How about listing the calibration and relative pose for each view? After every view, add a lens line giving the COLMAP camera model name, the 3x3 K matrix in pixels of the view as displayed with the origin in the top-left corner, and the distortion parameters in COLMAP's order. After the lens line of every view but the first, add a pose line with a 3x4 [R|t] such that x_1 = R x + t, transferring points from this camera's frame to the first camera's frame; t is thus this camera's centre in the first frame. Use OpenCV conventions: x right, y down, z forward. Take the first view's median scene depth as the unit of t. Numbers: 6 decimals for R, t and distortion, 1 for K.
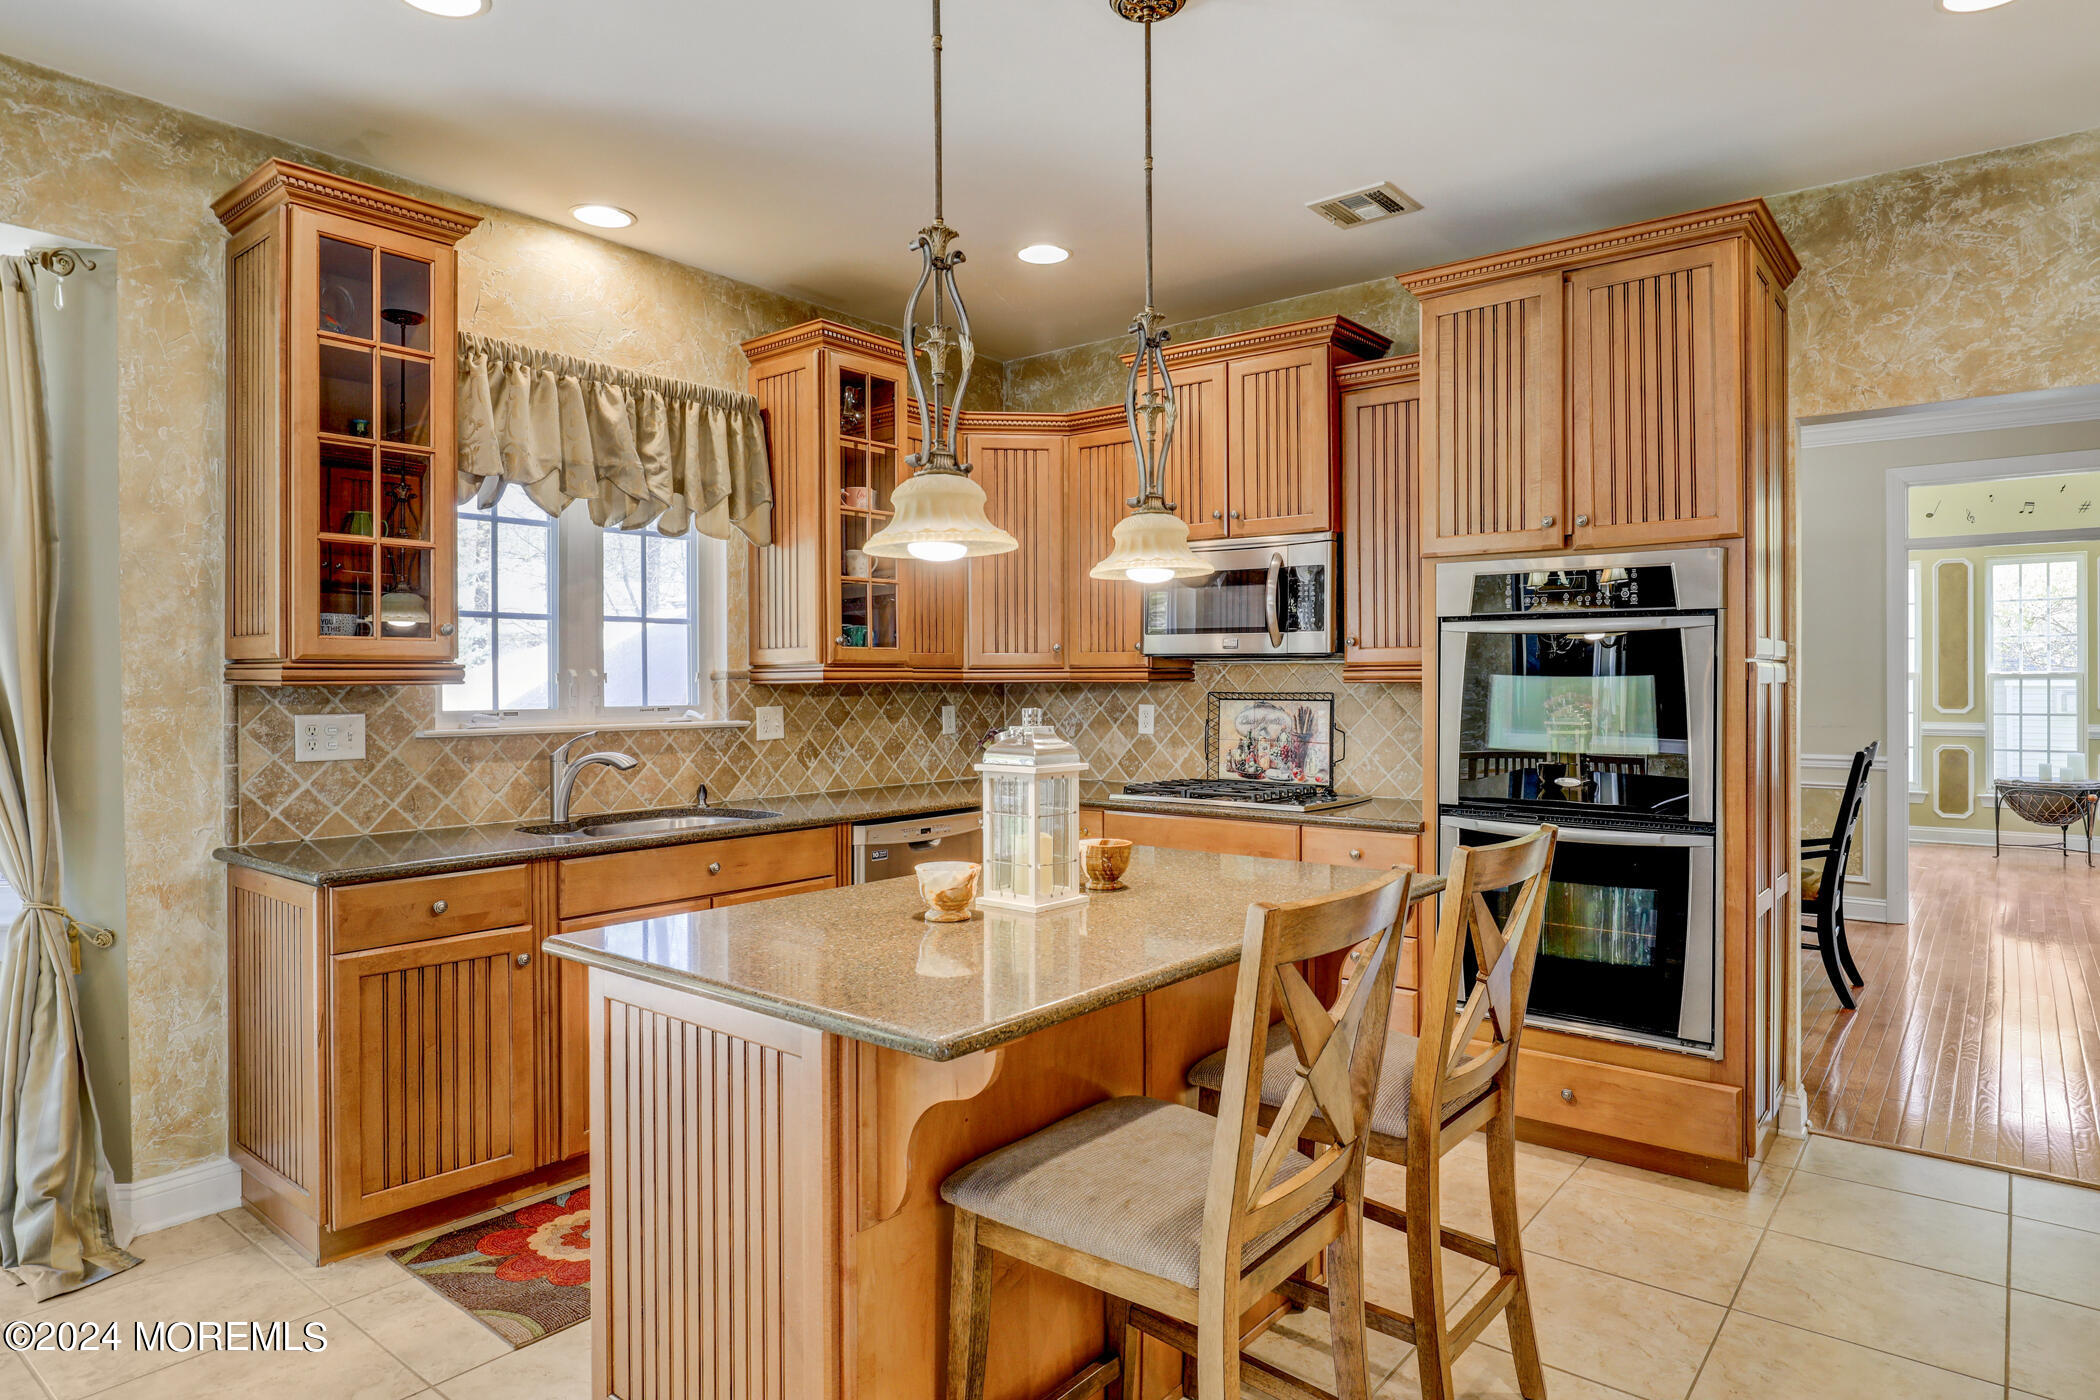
lens RADIAL K [[1211.8, 0, 1053.5], [0, 1211.8, 682.5], [0, 0, 1]] dist [-0.019122, 0.007034]
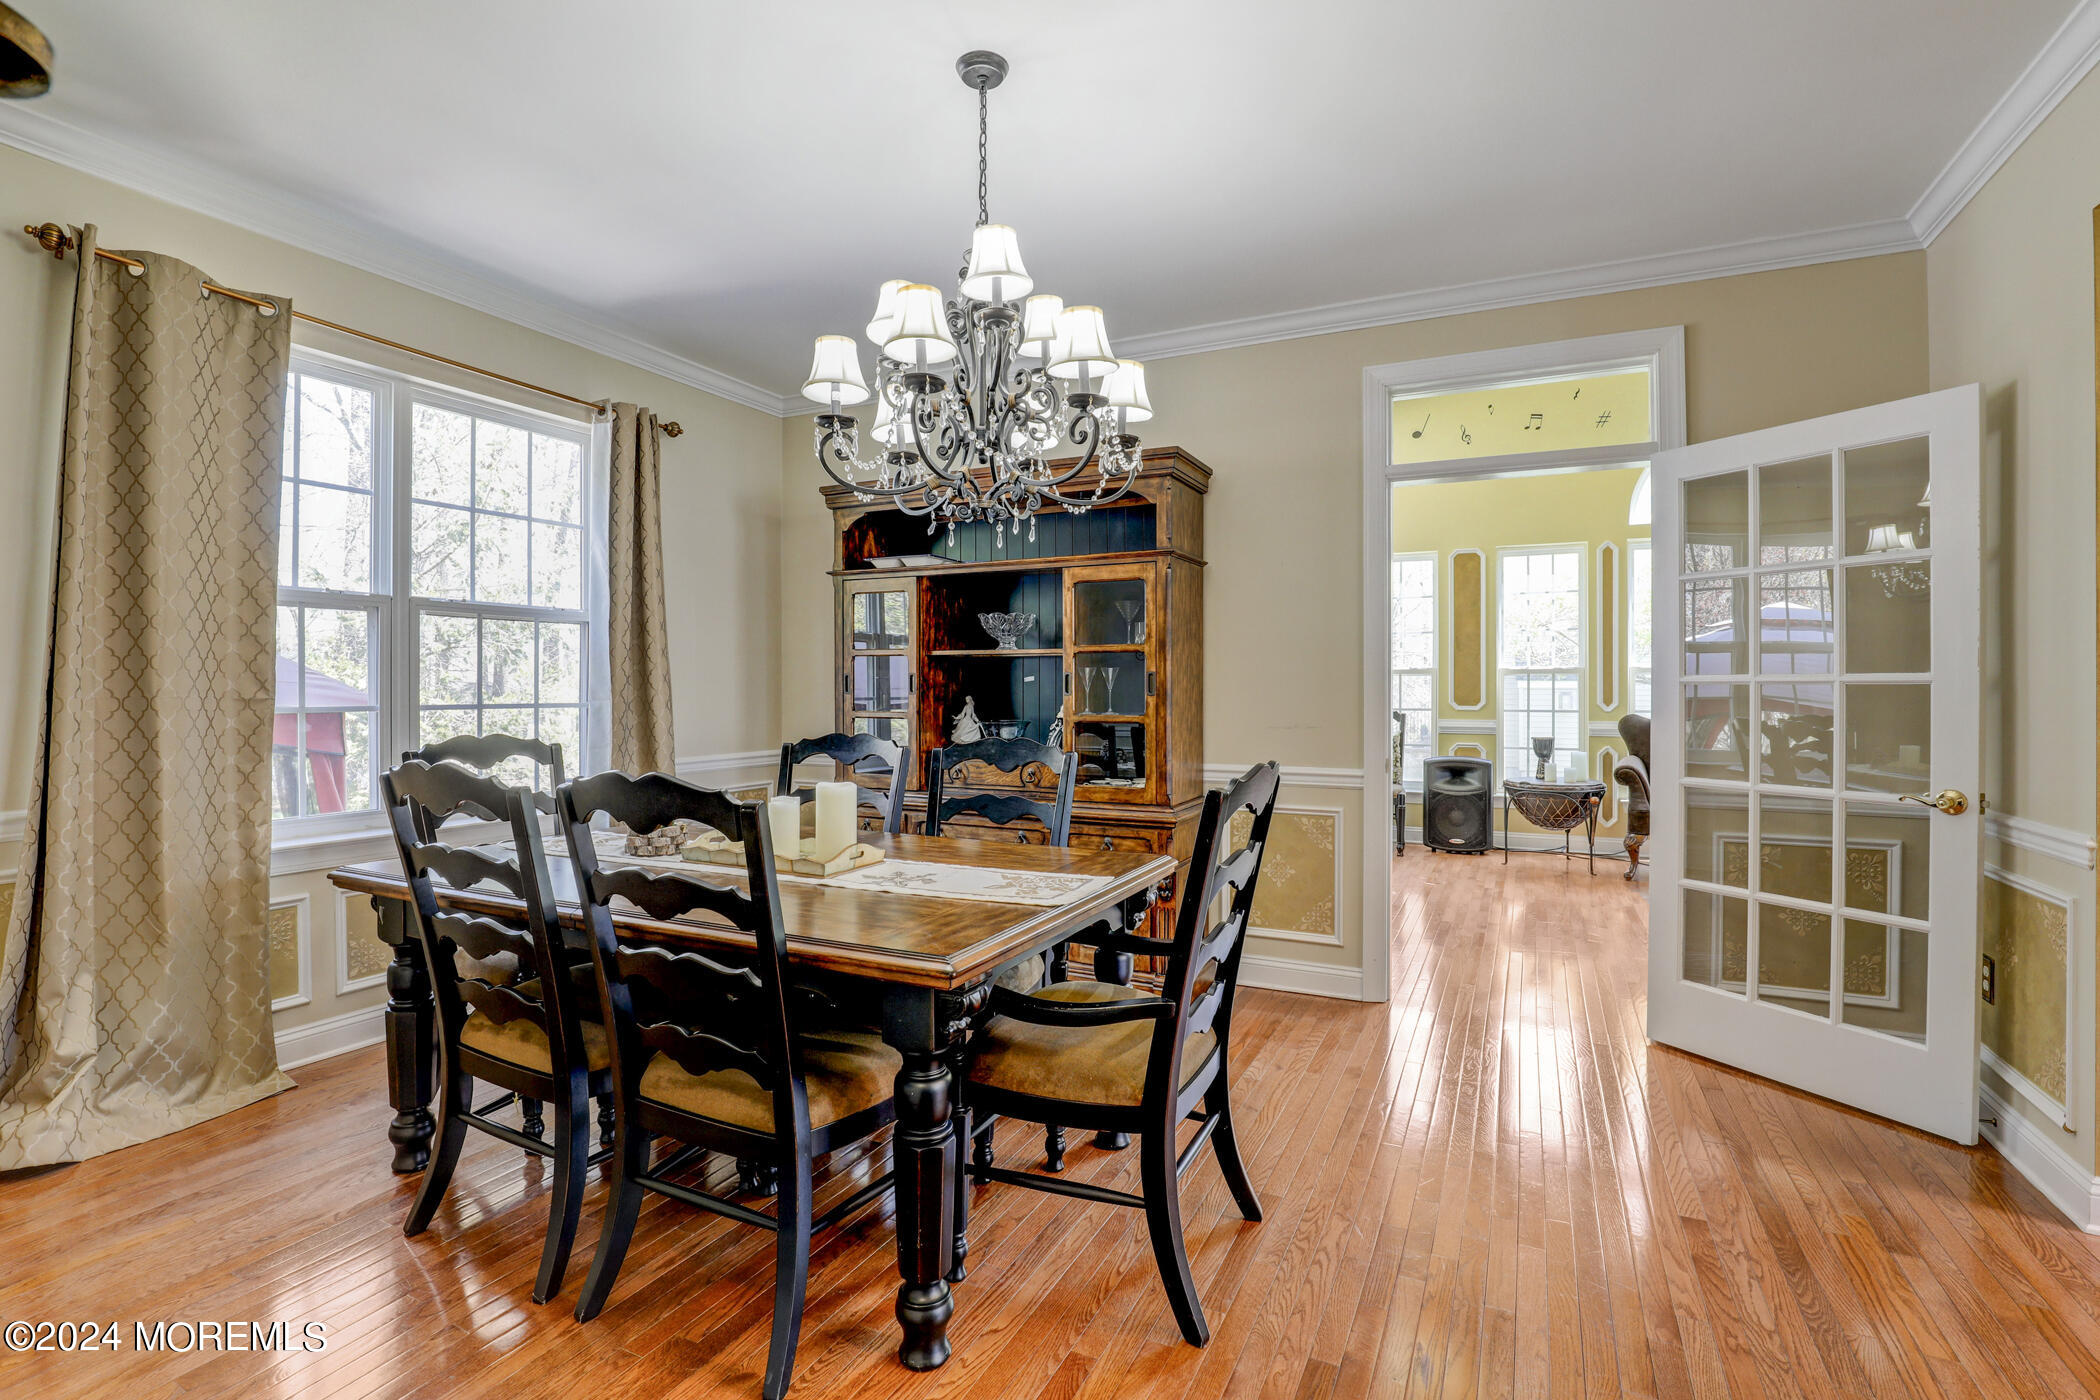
lens RADIAL K [[974.7, 0, 1042.4], [0, 974.7, 691.1], [0, 0, 1]] dist [-0.036779, 0.005787]
pose [[0.977951, 0.002262, 0.208822, 0.722405], [-0.002745, 0.999994, 0.002023, 0.028221], [-0.208816, -0.002552, 0.977952, 0.889286]]
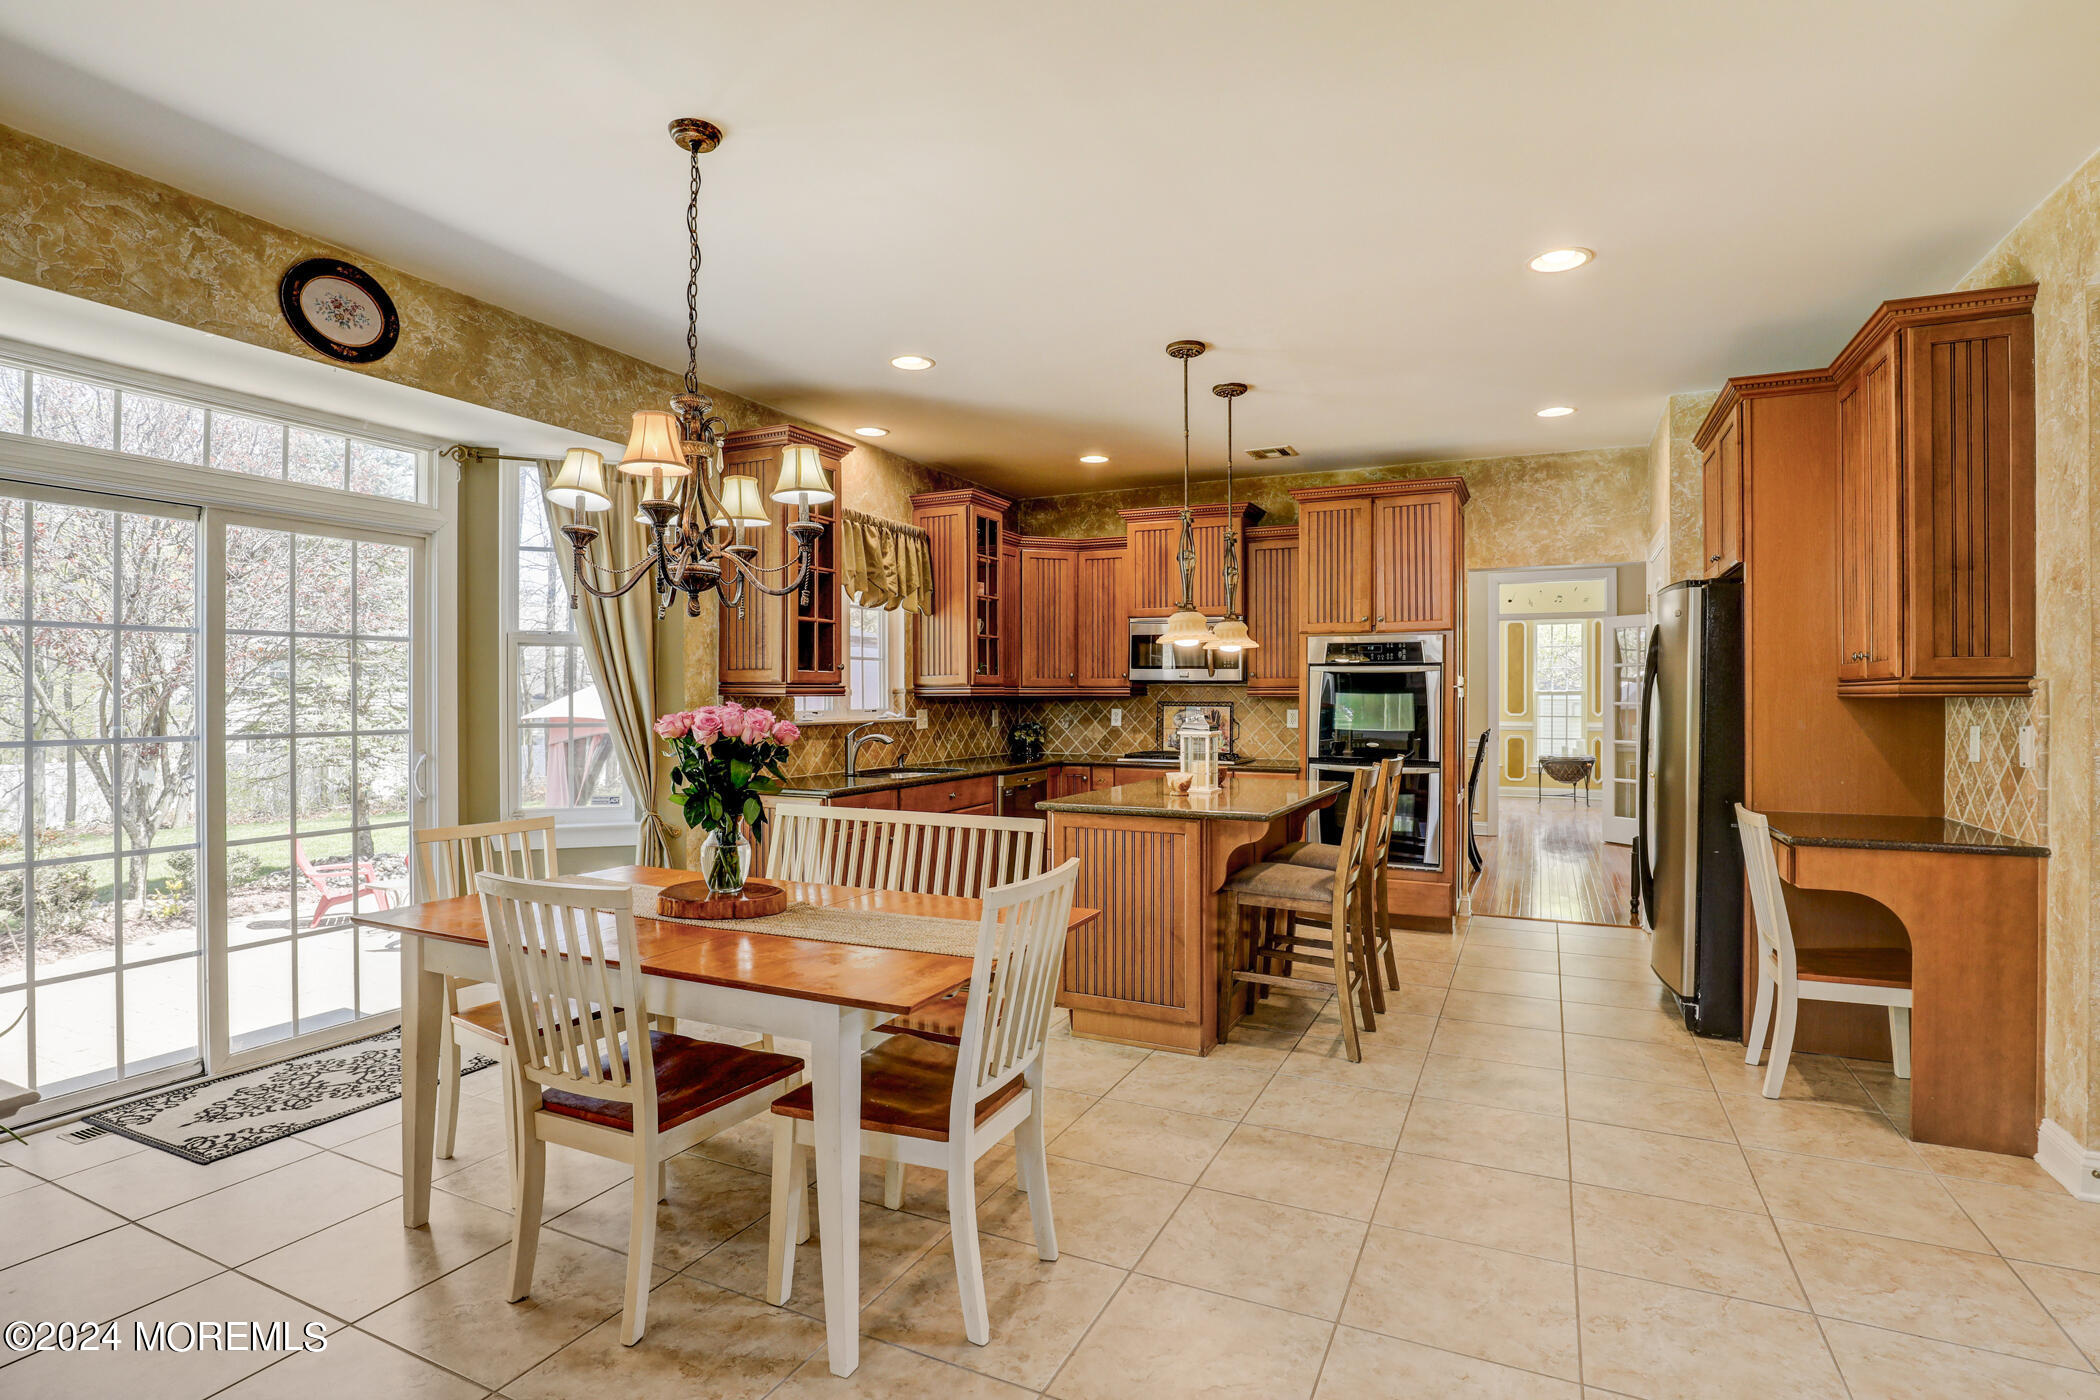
lens RADIAL K [[1033.6, 0, 1051.4], [0, 1033.6, 695.2], [0, 0, 1]] dist [-0.028269, 0.004375]
pose [[0.973441, 0.002571, 0.228924, -0.488176], [-0.002621, 0.999997, -0.000088, -0.000730], [-0.228923, -0.000515, 0.973444, -0.562523]]
